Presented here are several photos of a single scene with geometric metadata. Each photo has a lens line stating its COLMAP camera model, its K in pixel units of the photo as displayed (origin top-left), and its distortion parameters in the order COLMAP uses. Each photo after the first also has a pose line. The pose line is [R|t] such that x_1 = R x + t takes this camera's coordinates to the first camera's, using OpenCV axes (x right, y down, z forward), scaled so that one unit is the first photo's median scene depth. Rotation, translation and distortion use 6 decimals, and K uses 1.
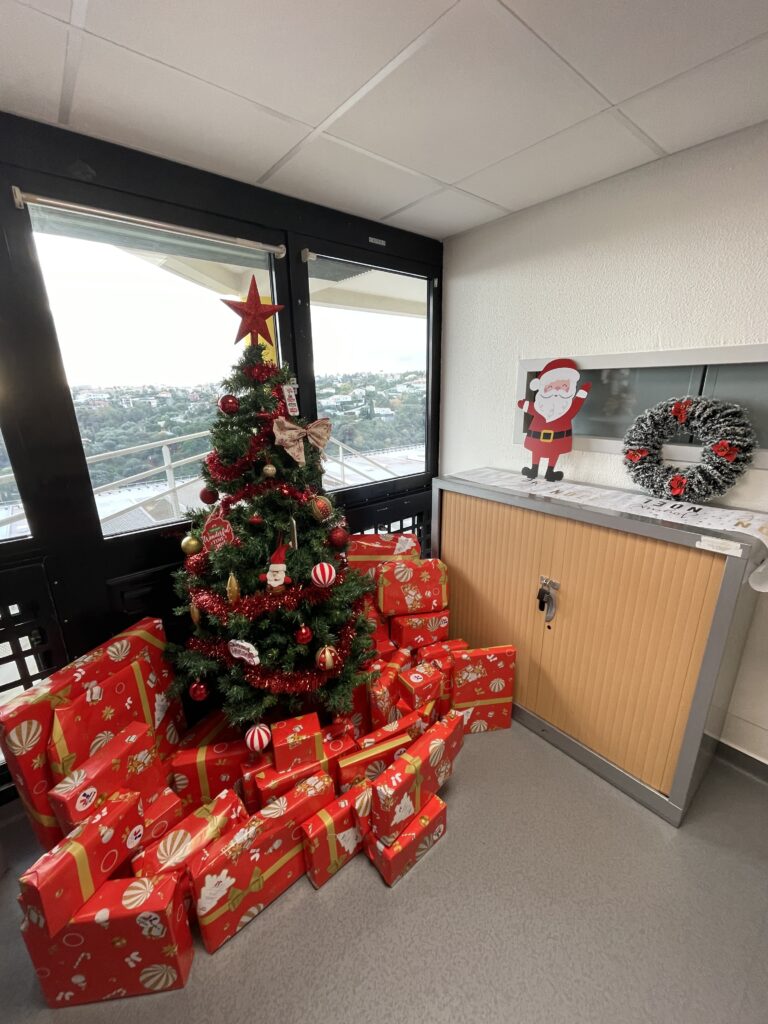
lens RADIAL K [[412.1, 0, 384.0], [0, 412.1, 512.0], [0, 0, 1]] dist [0.002906, 0.000021]
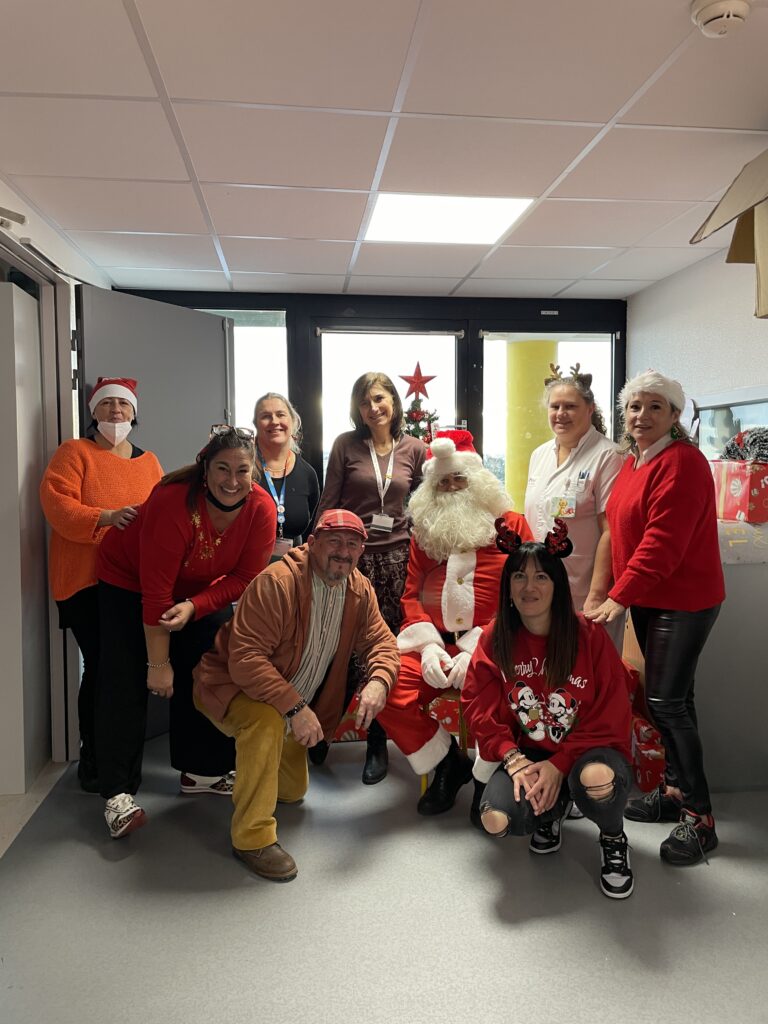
lens RADIAL K [[773.0, 0, 384.0], [0, 773.0, 512.0], [0, 0, 1]] dist [0.070909, -0.000018]
pose [[0.838210, 0.049412, -0.543104, 0.902281], [-0.169100, 0.970350, -0.172701, 0.413882], [0.518468, 0.236598, 0.821713, -1.056323]]
